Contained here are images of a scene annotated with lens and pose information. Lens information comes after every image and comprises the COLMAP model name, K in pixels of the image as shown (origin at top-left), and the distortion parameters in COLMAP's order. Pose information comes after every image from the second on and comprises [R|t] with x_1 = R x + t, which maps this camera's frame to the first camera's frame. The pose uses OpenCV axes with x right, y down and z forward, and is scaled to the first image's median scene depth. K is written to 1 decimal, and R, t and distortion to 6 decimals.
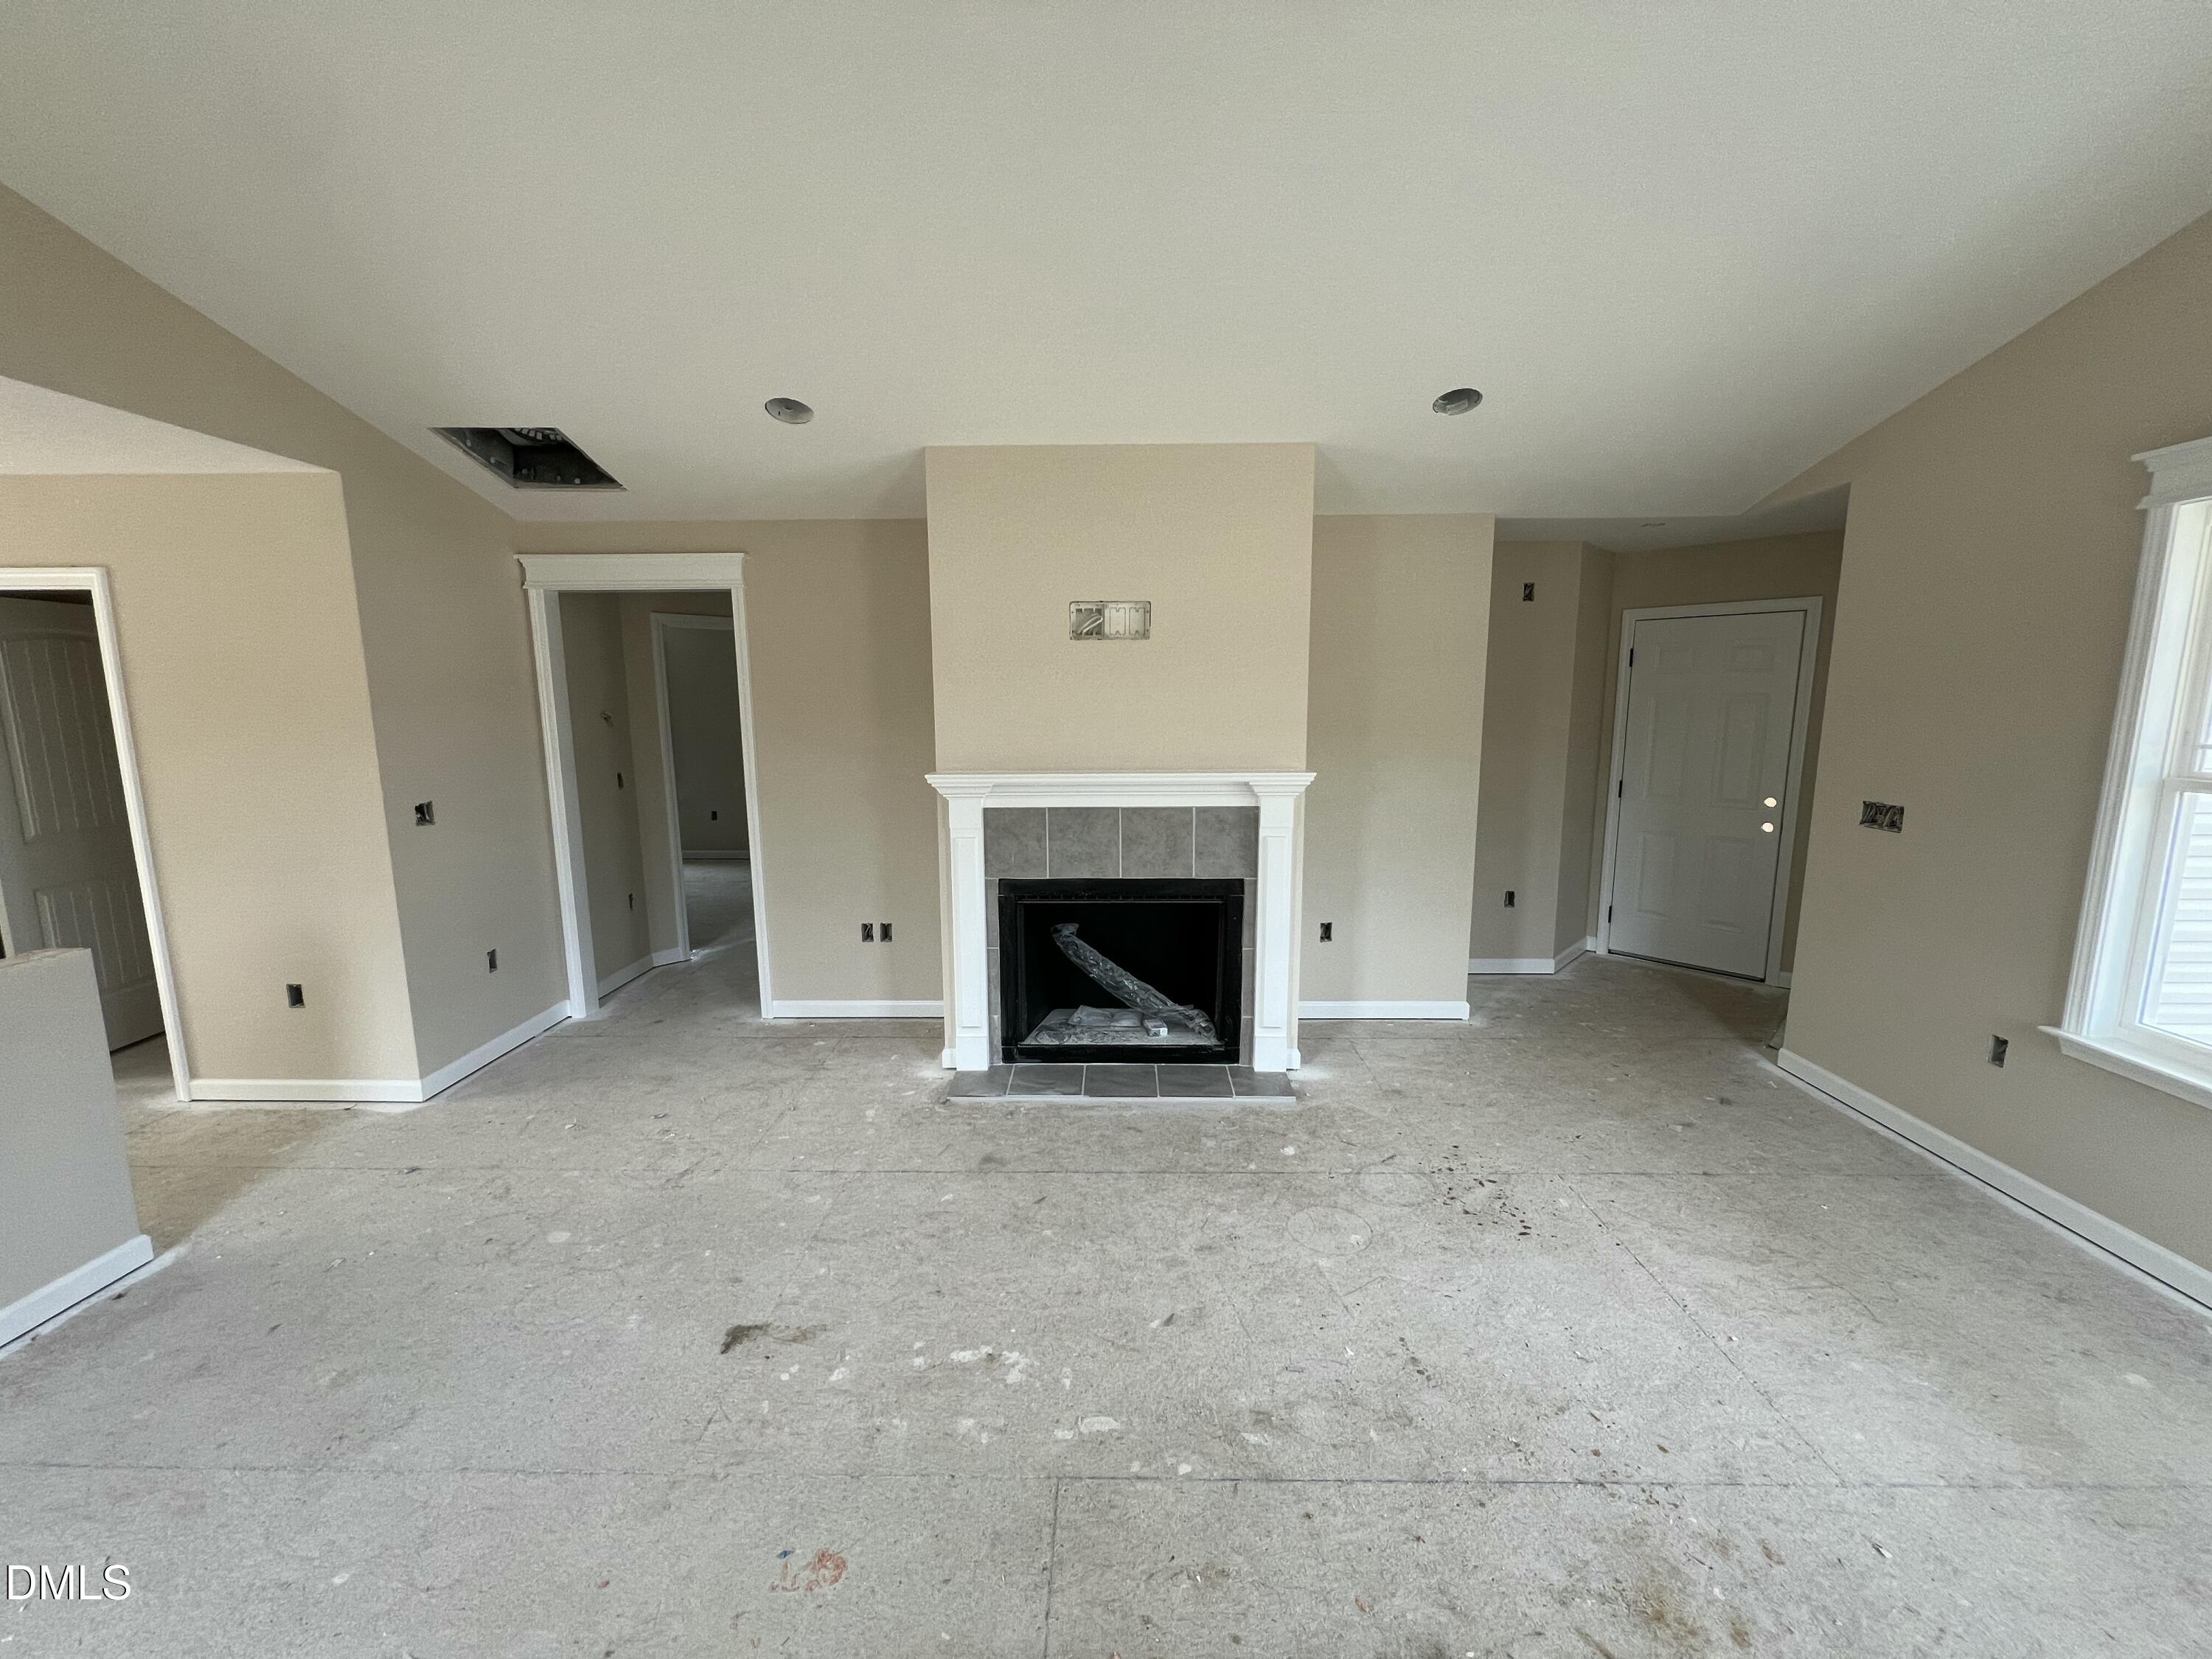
lens RADIAL K [[879.3, 0, 1100.4], [0, 879.3, 837.0], [0, 0, 1]] dist [-0.003234, 0.000121]
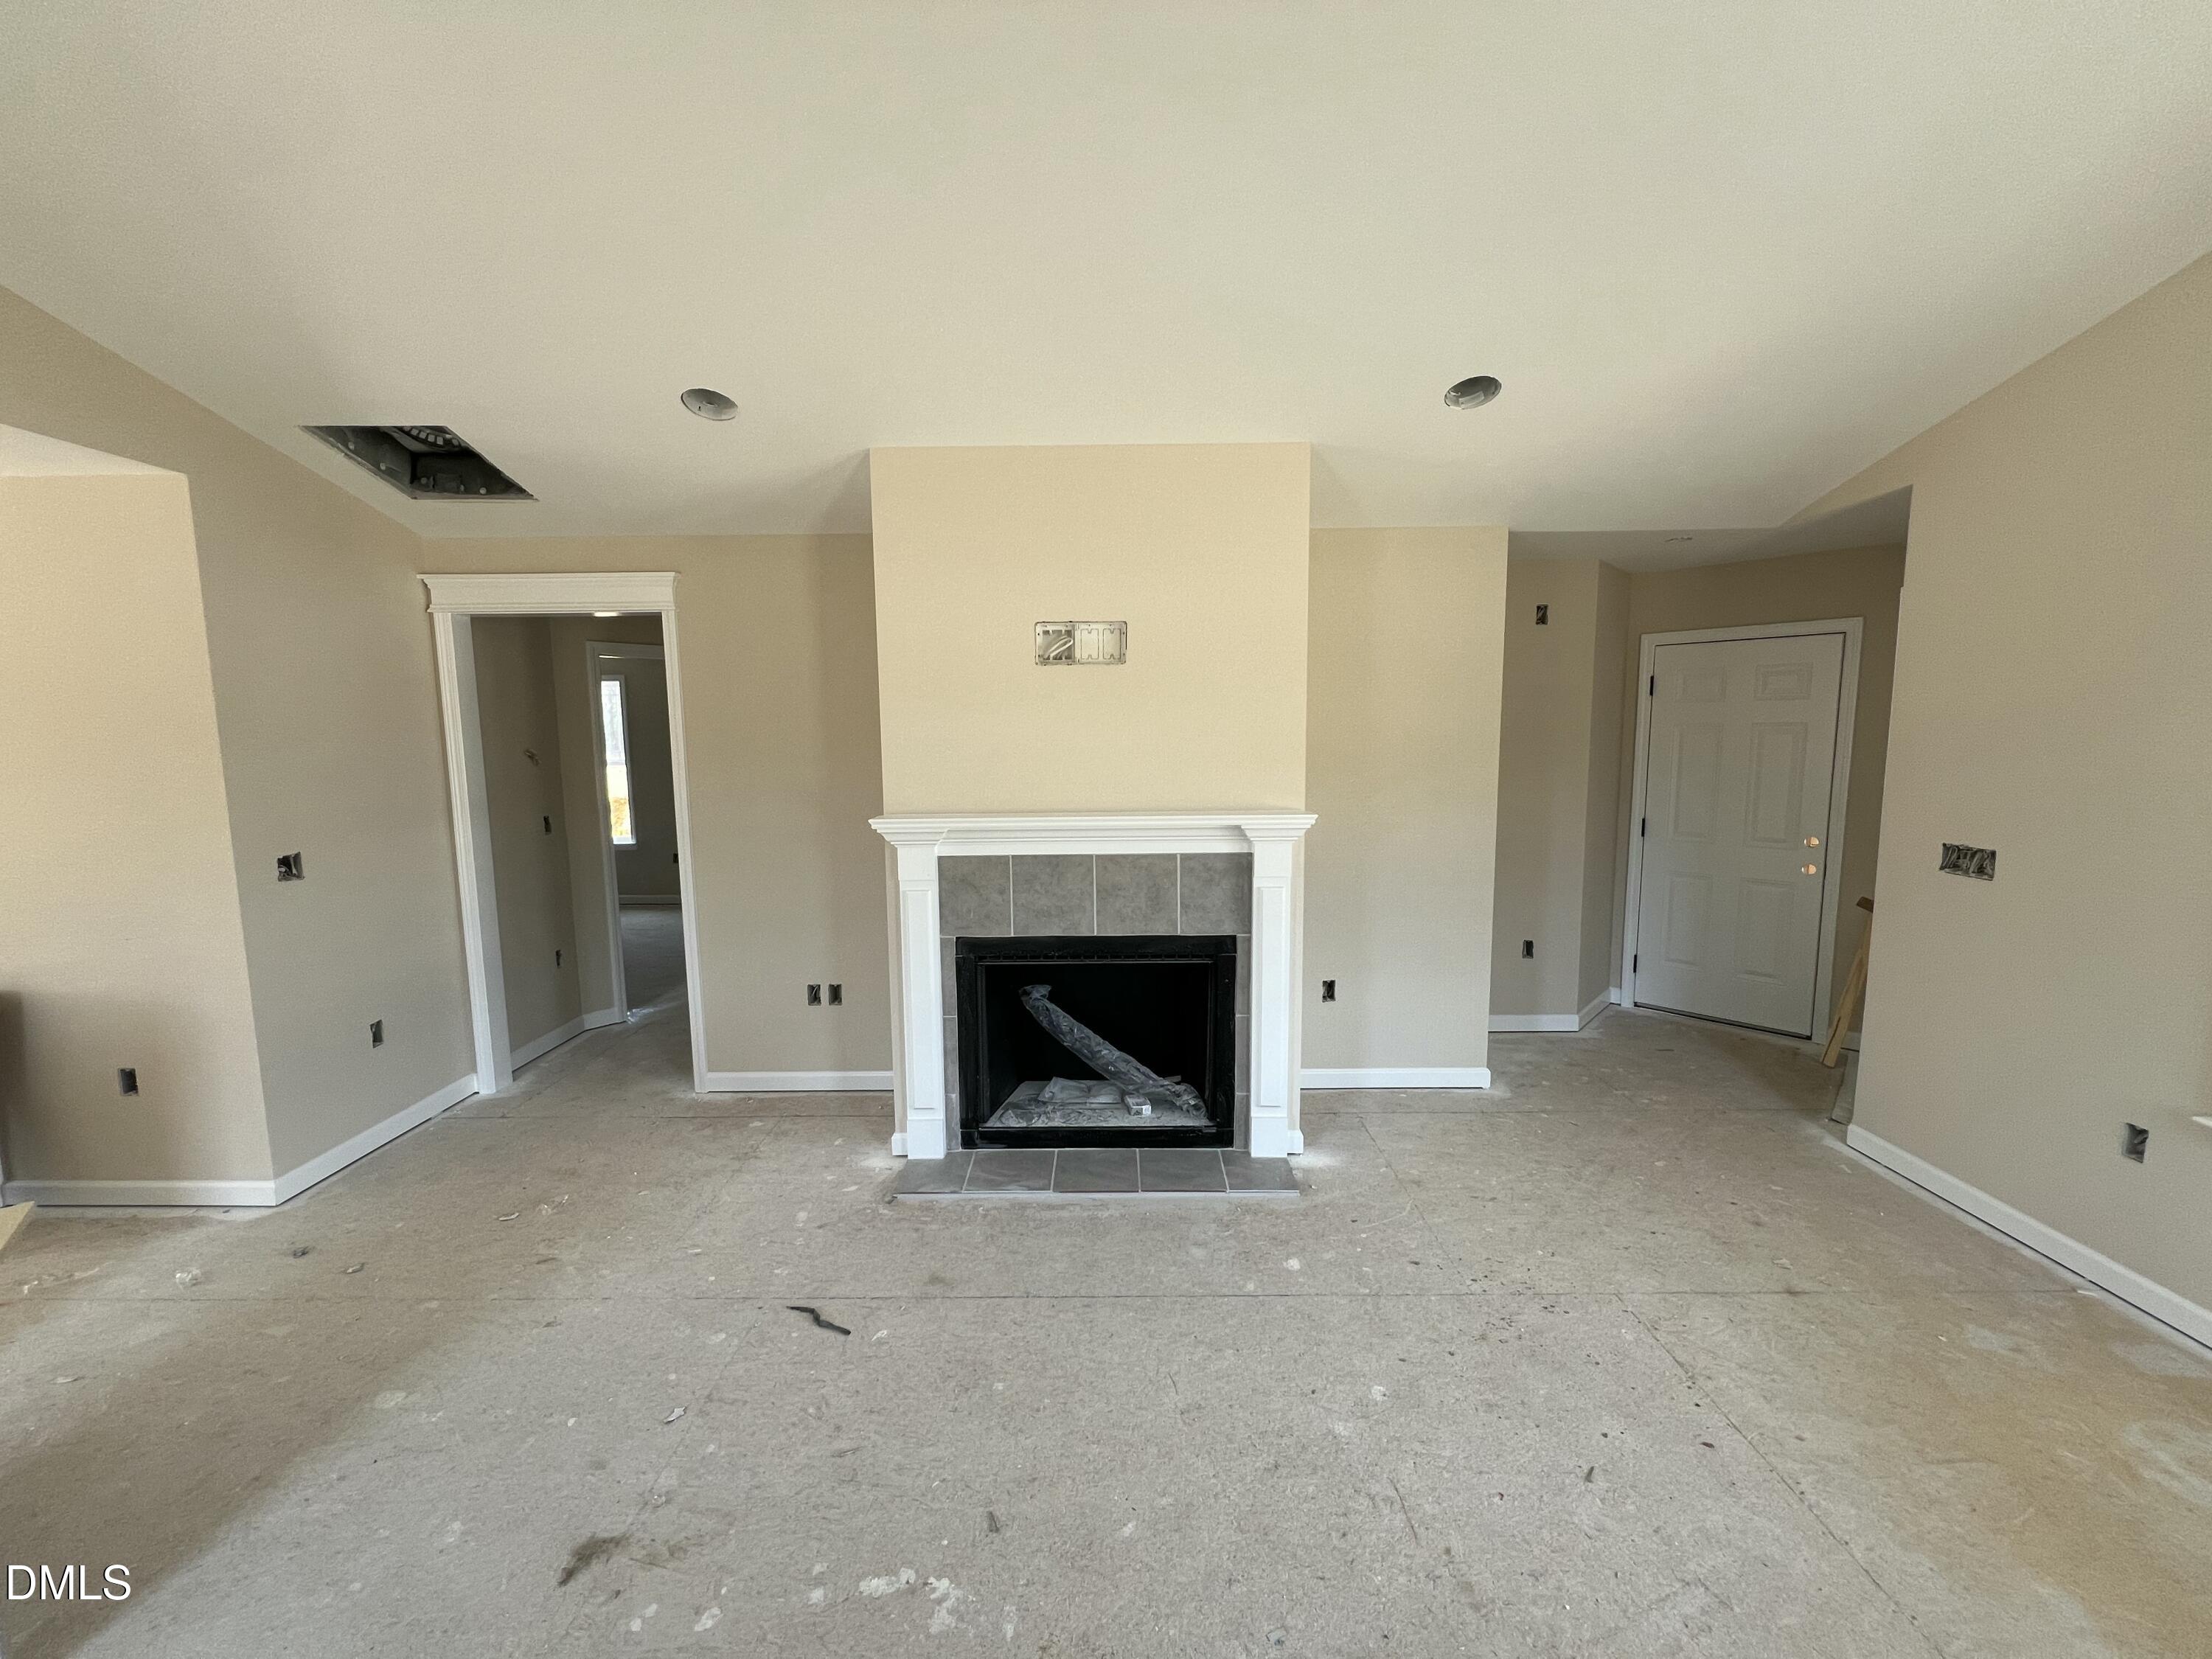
lens RADIAL K [[879.3, 0, 1101.2], [0, 879.3, 836.6], [0, 0, 1]] dist [-0.003234, 0.000121]
pose [[0.999937, -0.005669, 0.009662, 0.021552], [0.006058, 0.999155, -0.040664, -0.016484], [-0.009424, 0.040720, 0.999126, 0.126681]]
